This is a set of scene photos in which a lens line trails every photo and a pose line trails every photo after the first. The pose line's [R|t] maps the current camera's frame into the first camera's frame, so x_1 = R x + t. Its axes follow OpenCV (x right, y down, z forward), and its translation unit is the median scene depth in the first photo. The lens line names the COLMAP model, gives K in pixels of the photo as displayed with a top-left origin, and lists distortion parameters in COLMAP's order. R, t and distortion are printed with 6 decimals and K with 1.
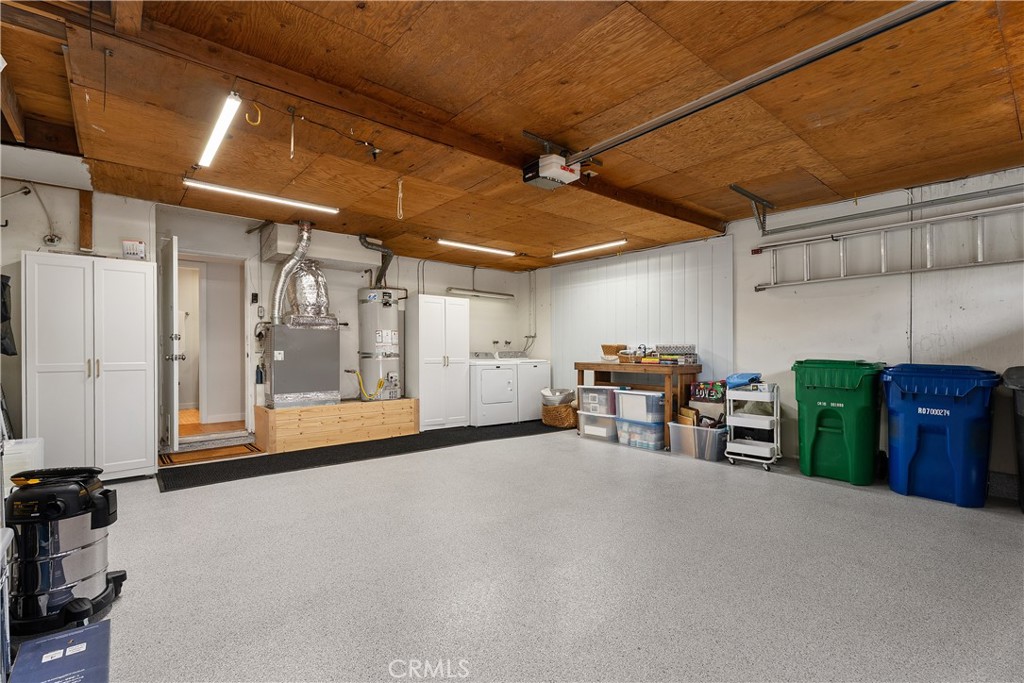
lens RADIAL K [[457.7, 0, 510.1], [0, 457.7, 347.9], [0, 0, 1]] dist [-0.003078, 0.000878]
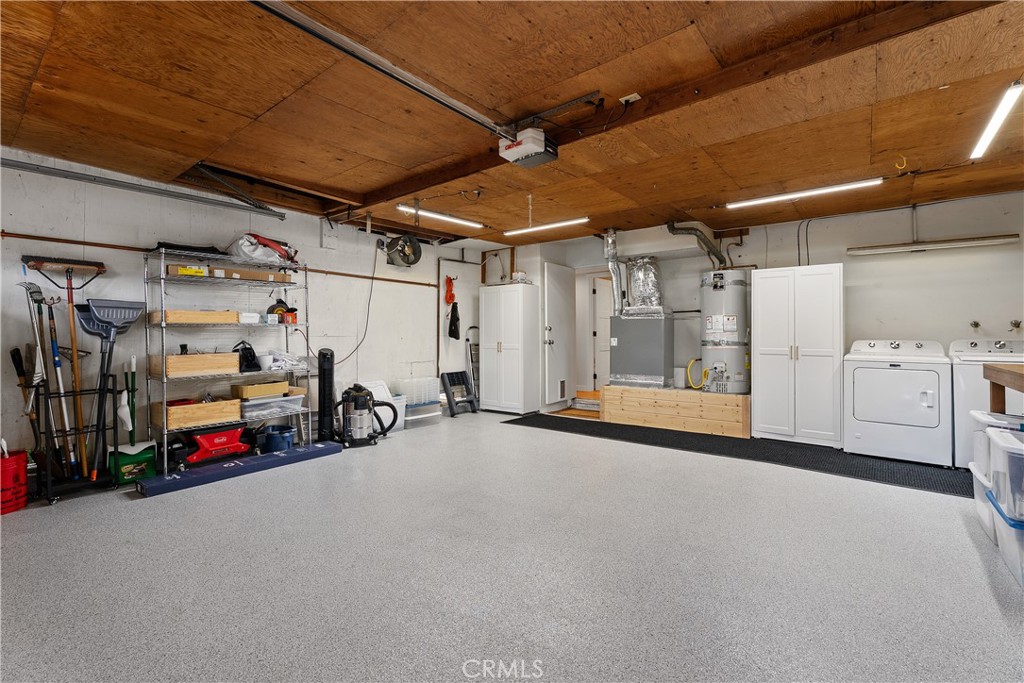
lens RADIAL K [[457.7, 0, 510.8], [0, 457.7, 336.2], [0, 0, 1]] dist [-0.003078, 0.000878]
pose [[0.198217, 0.005665, -0.980142, 0.553090], [0.005147, 0.999963, 0.006820, -0.006720], [0.980145, -0.006397, 0.198180, 0.435272]]
